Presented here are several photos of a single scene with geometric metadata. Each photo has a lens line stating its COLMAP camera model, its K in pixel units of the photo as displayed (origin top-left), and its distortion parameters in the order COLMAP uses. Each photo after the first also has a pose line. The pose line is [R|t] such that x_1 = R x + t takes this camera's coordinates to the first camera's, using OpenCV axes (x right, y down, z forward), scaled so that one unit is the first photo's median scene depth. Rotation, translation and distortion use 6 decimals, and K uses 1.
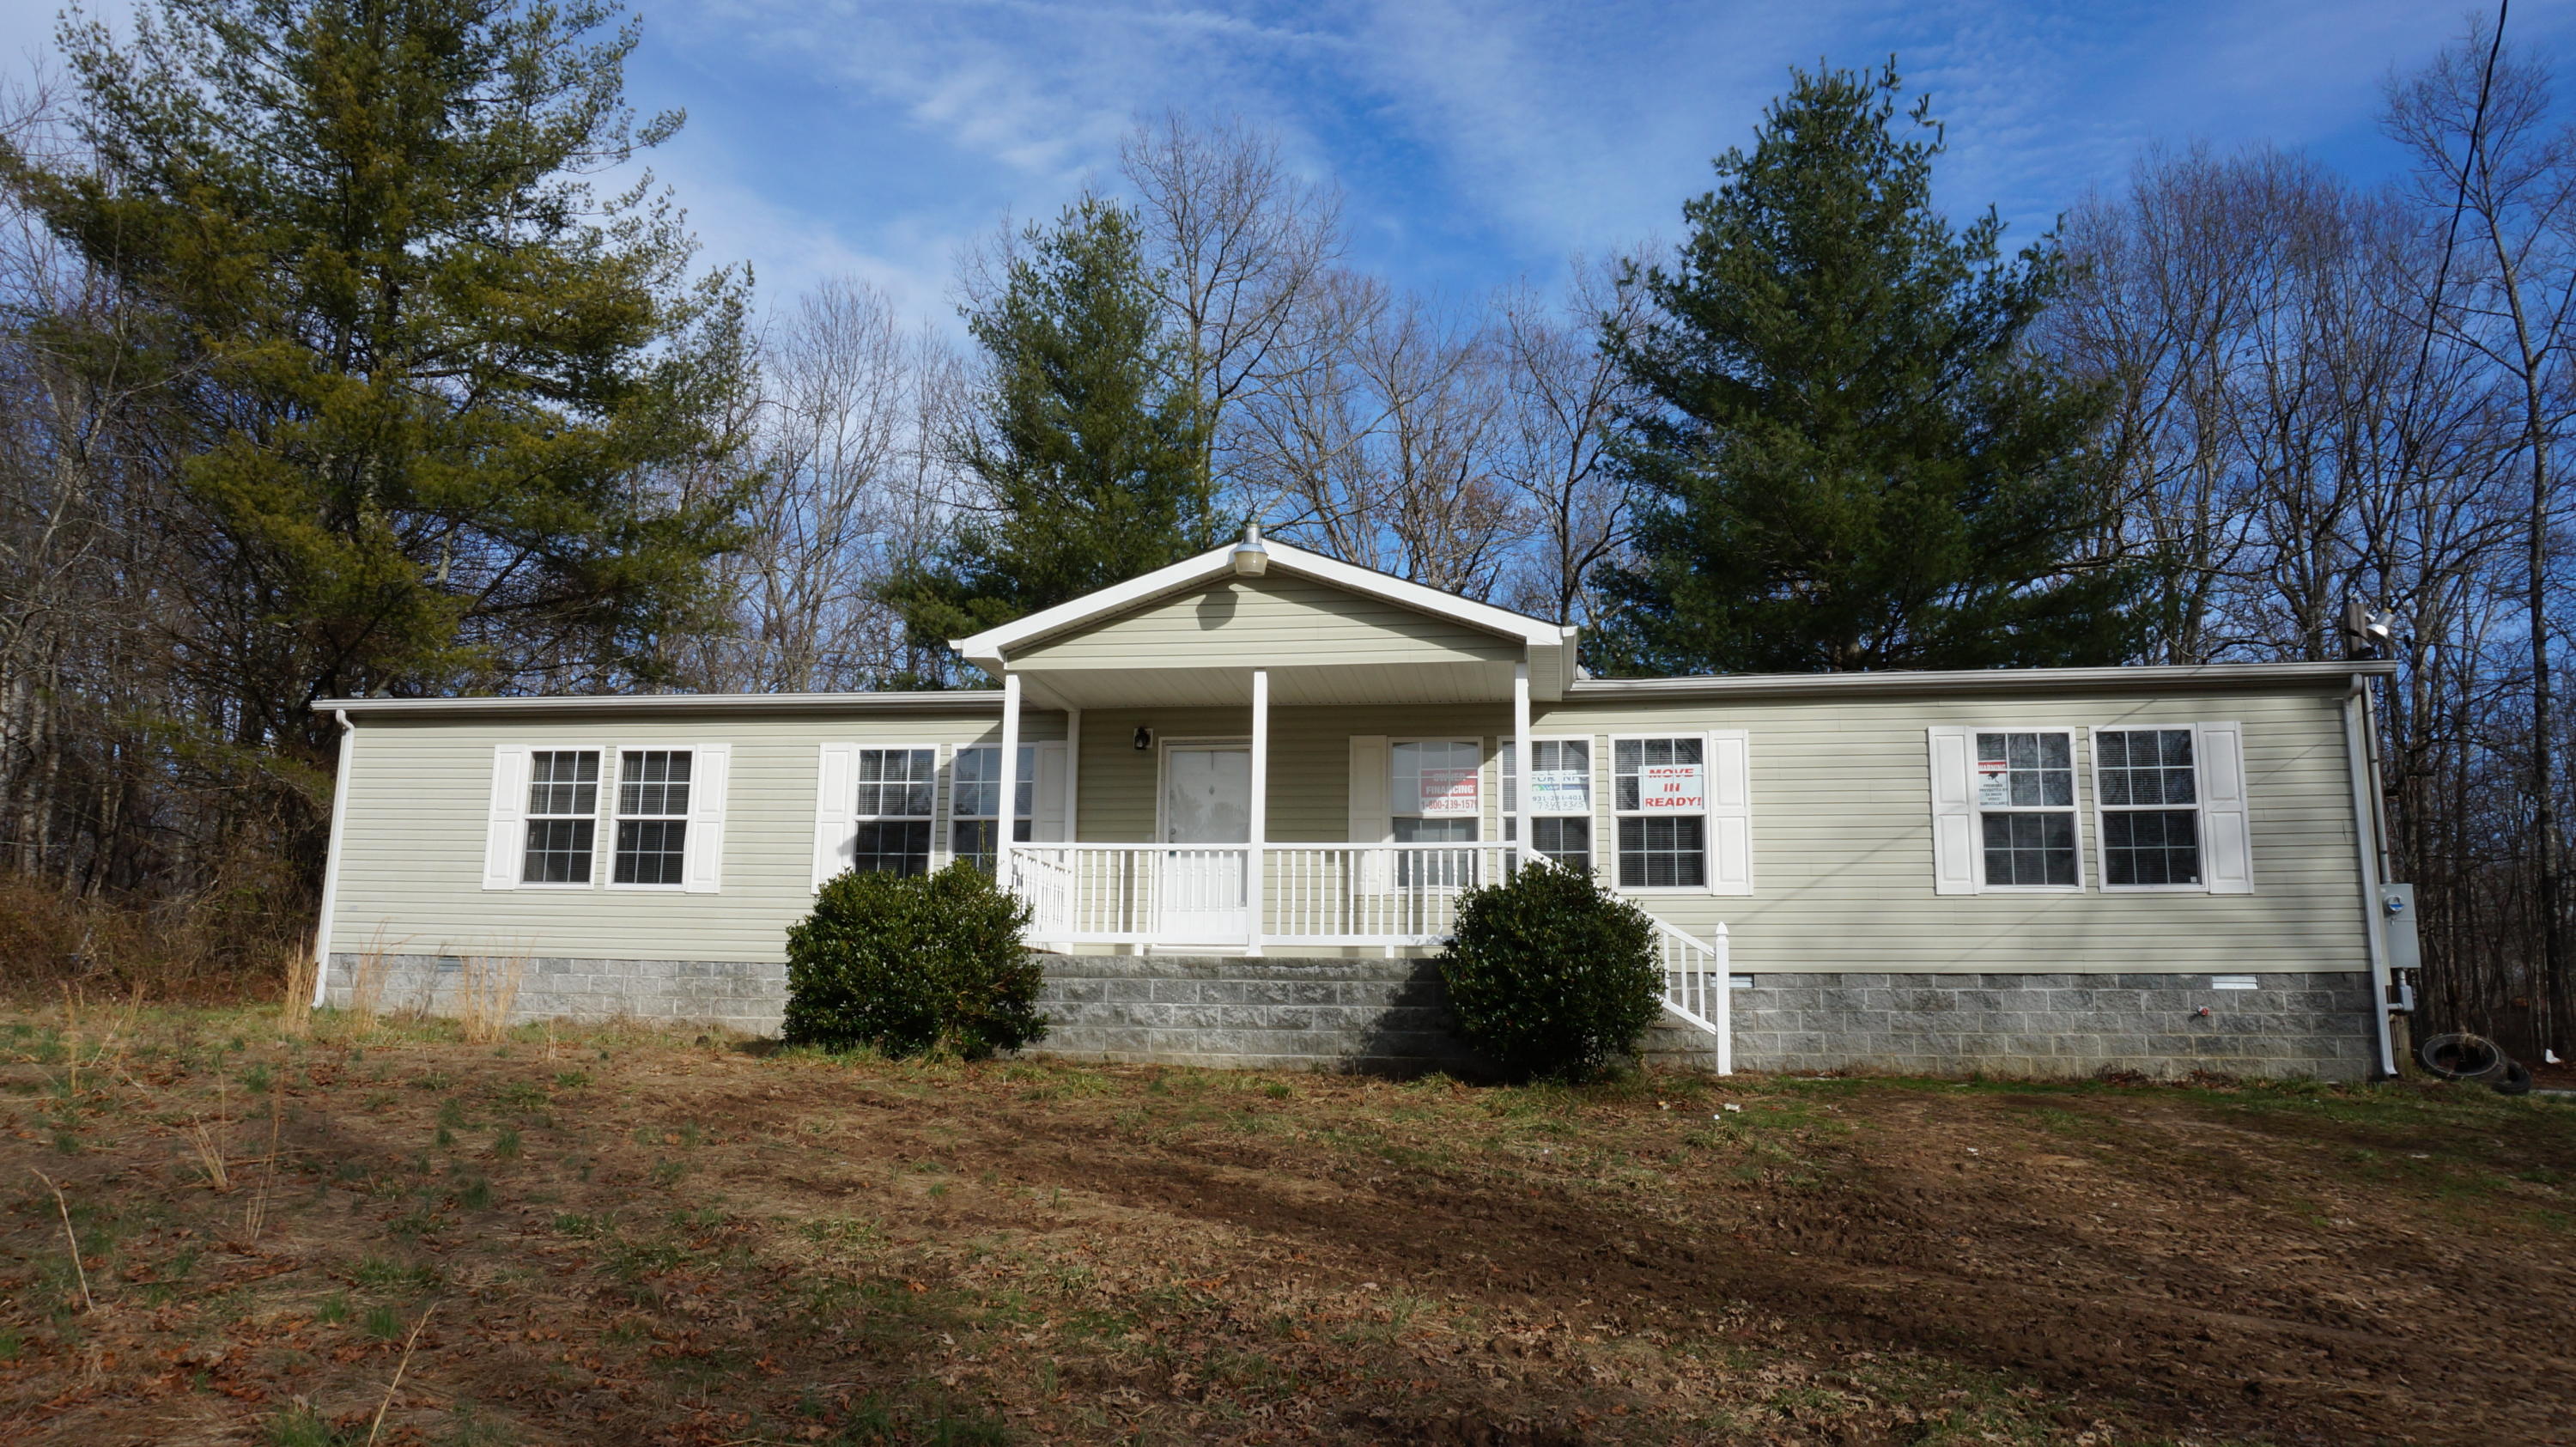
lens RADIAL K [[1723.6, 0, 1247.0], [0, 1723.6, 683.3], [0, 0, 1]] dist [-0.053380, 0.027648]
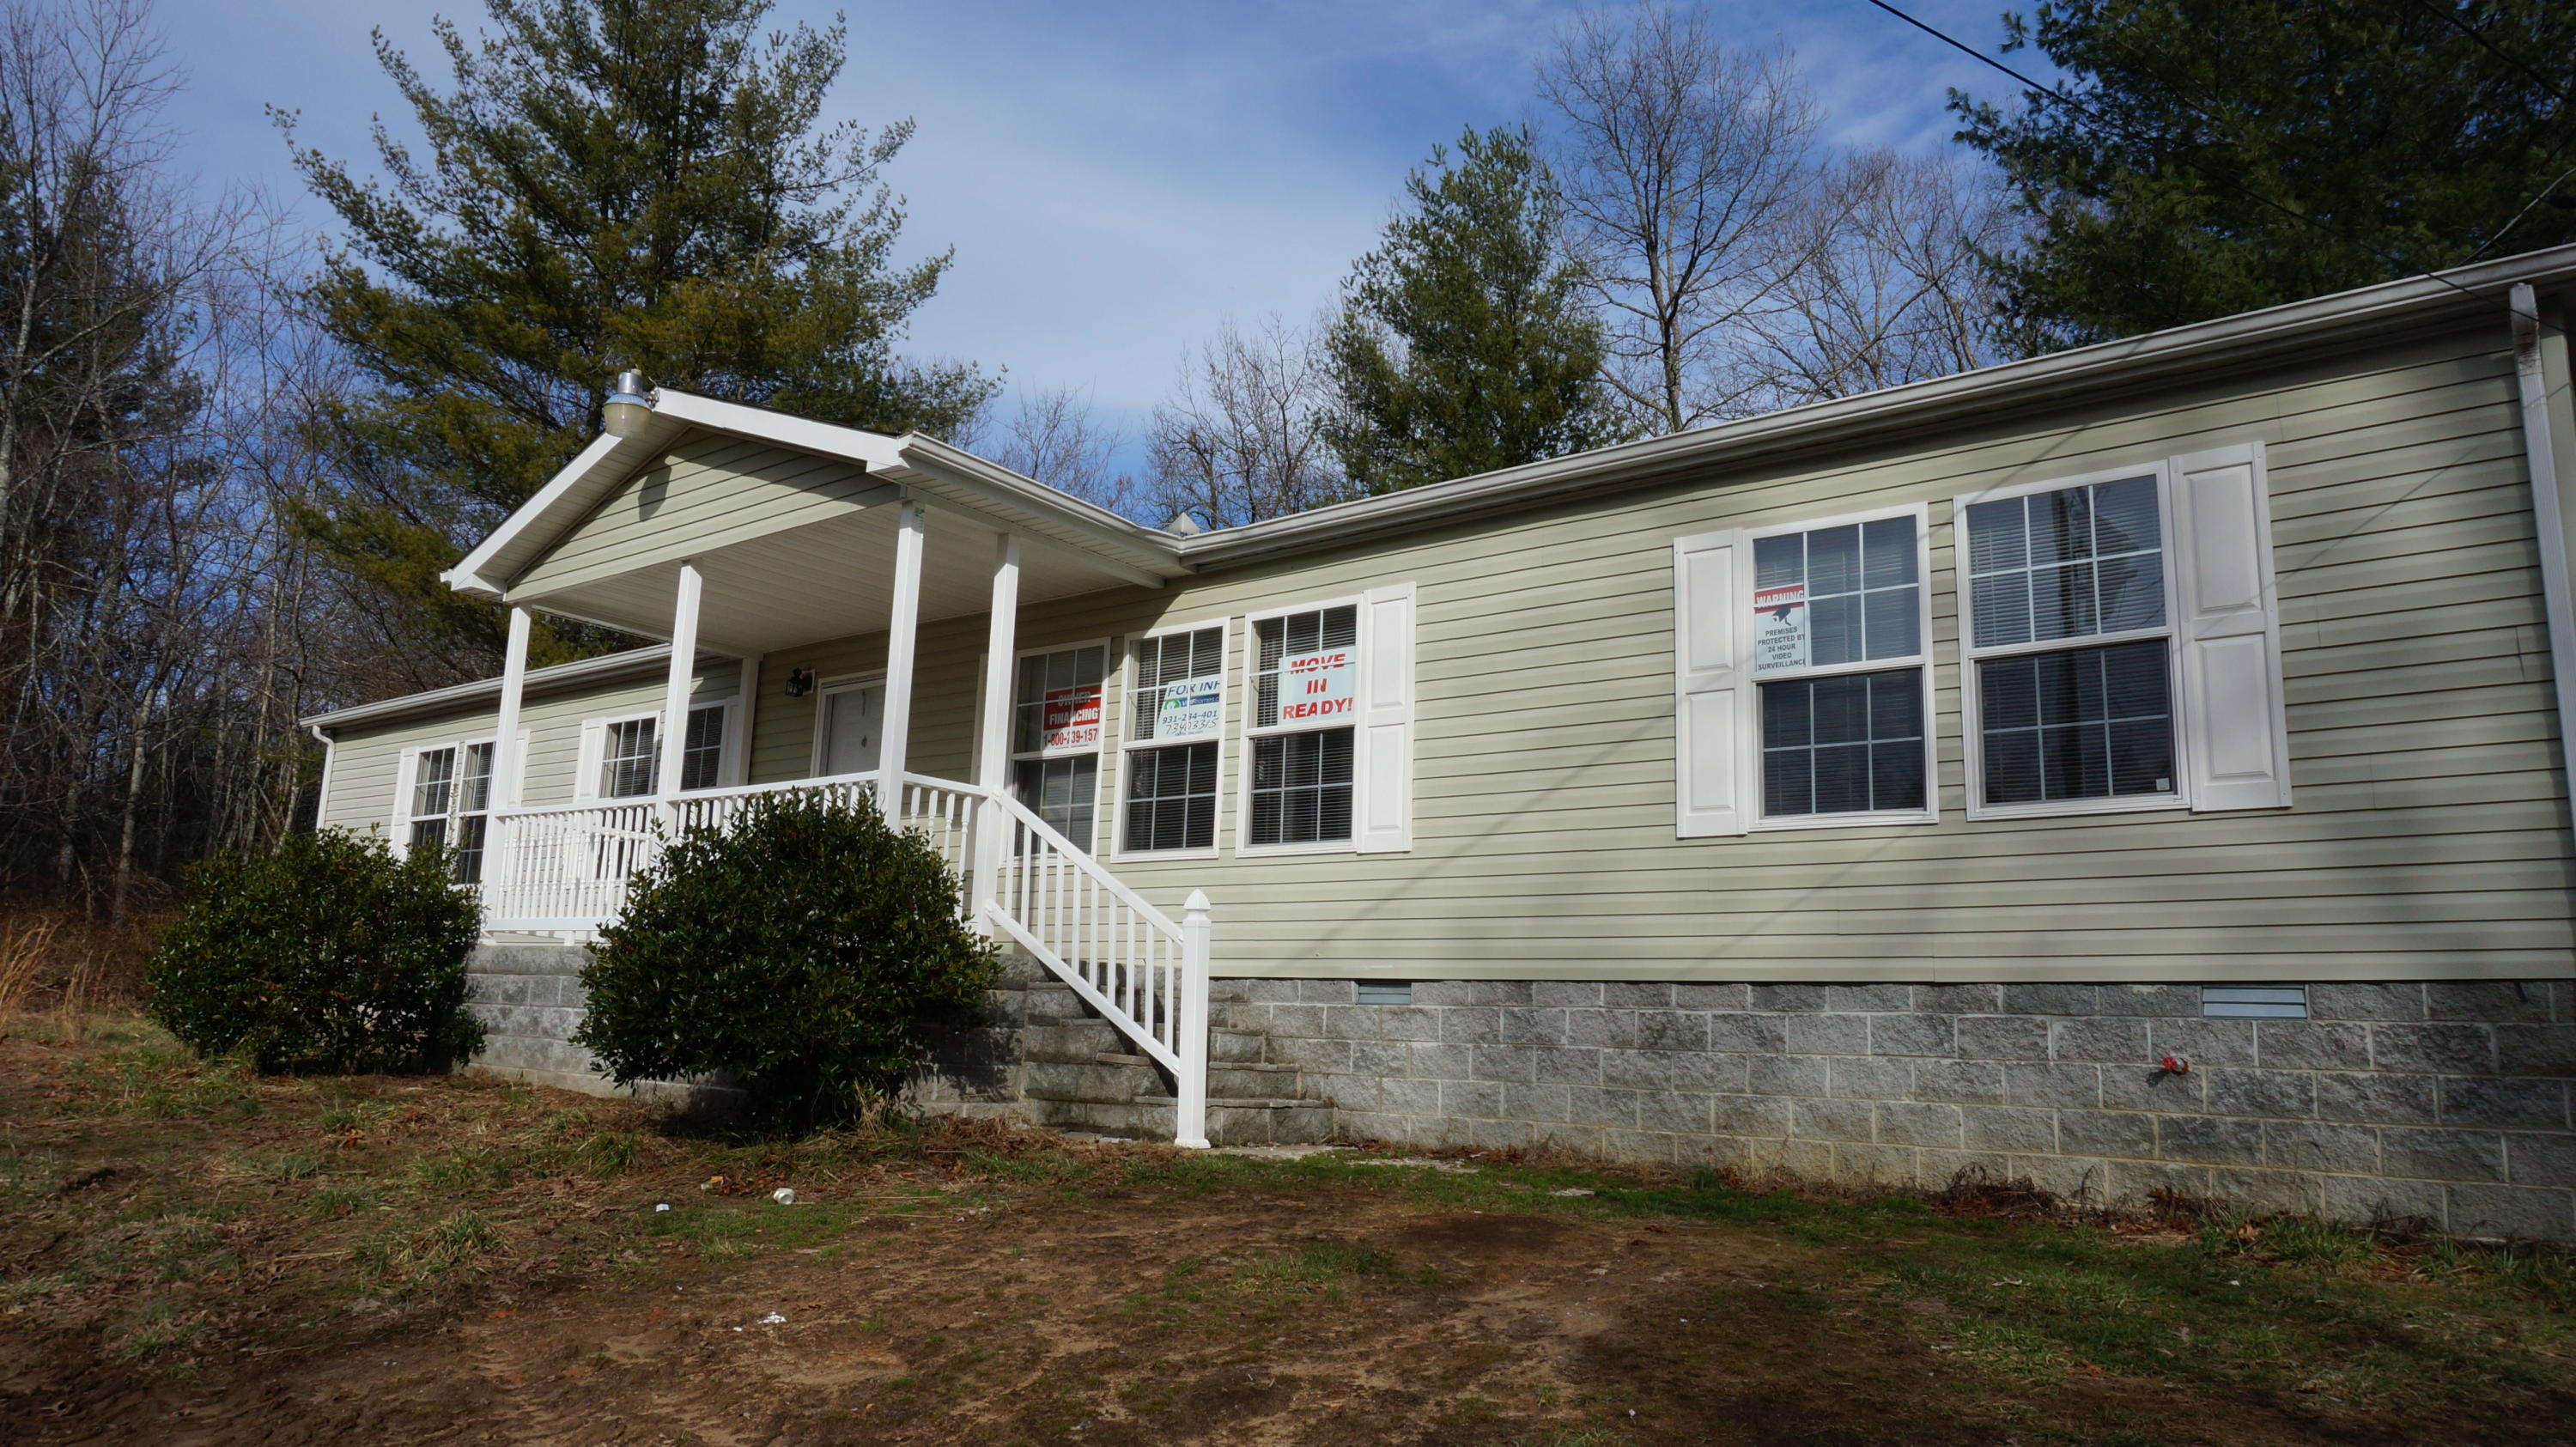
lens RADIAL K [[1723.6, 0, 1284.3], [0, 1723.6, 712.9], [0, 0, 1]] dist [-0.053380, 0.027648]
pose [[0.871045, -0.071882, -0.485914, 0.563042], [0.066357, 0.997386, -0.028593, 0.090819], [0.486700, -0.007339, 0.873539, 0.457084]]
